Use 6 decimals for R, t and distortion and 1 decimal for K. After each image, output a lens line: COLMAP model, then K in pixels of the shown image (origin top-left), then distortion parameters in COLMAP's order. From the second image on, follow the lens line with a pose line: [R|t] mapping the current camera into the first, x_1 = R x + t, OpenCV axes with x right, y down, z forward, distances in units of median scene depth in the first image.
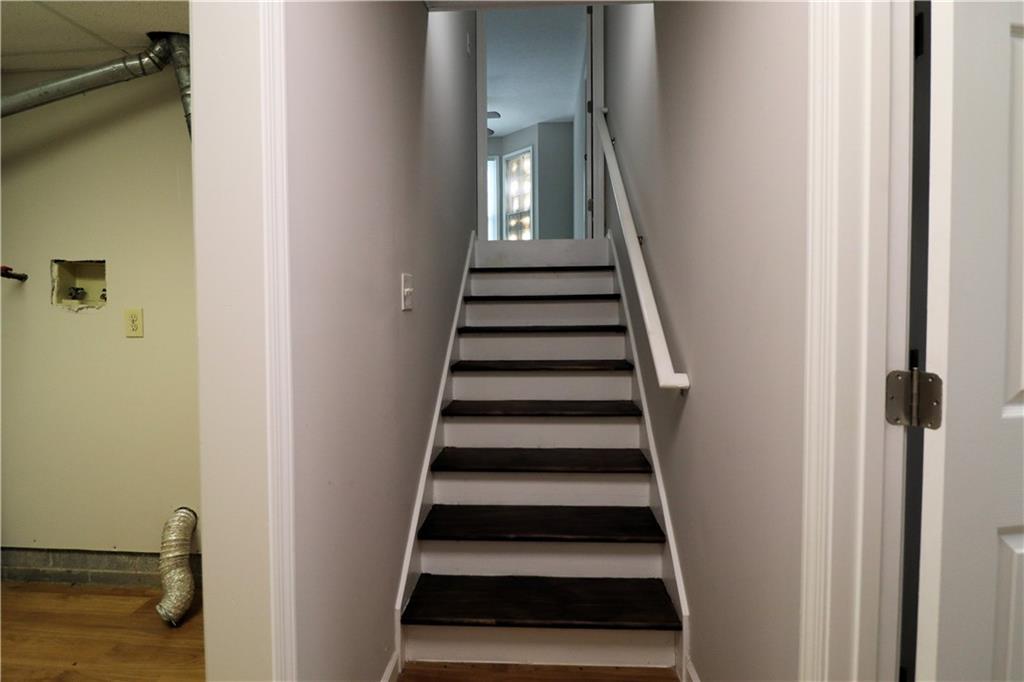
lens RADIAL K [[507.8, 0, 523.3], [0, 507.8, 329.3], [0, 0, 1]] dist [-0.001987, -0.012133]
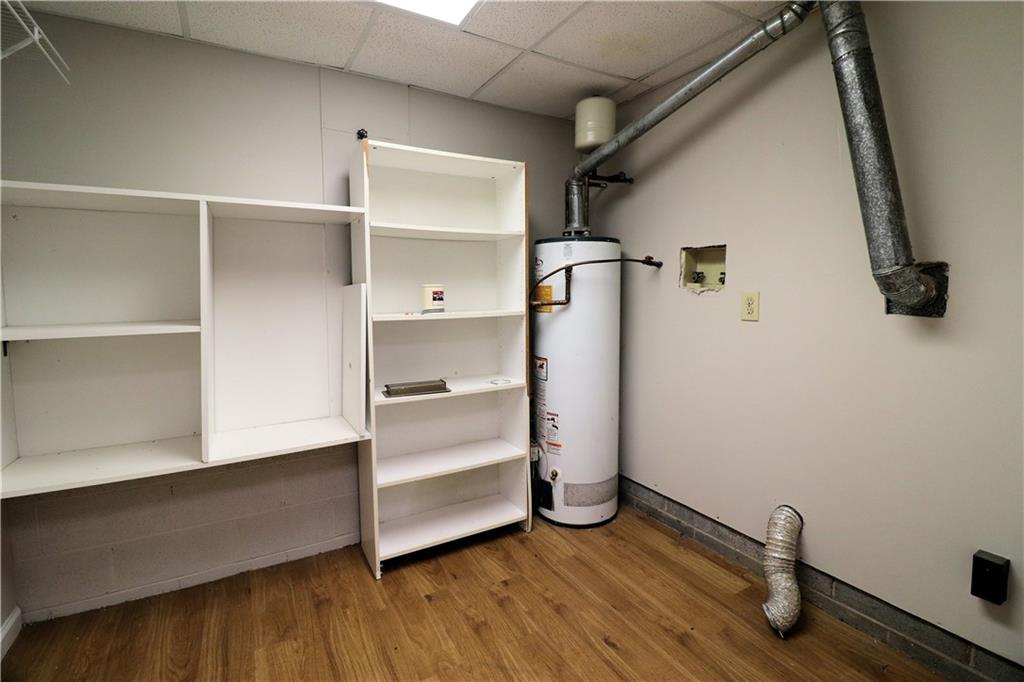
lens RADIAL K [[480.5, 0, 517.3], [0, 480.5, 324.9], [0, 0, 1]] dist [-0.016235, -0.000762]
pose [[0.533727, 0.062372, -0.843353, -0.222253], [-0.021578, 0.997956, 0.060151, -0.022889], [0.845381, -0.013906, 0.533982, 0.114931]]
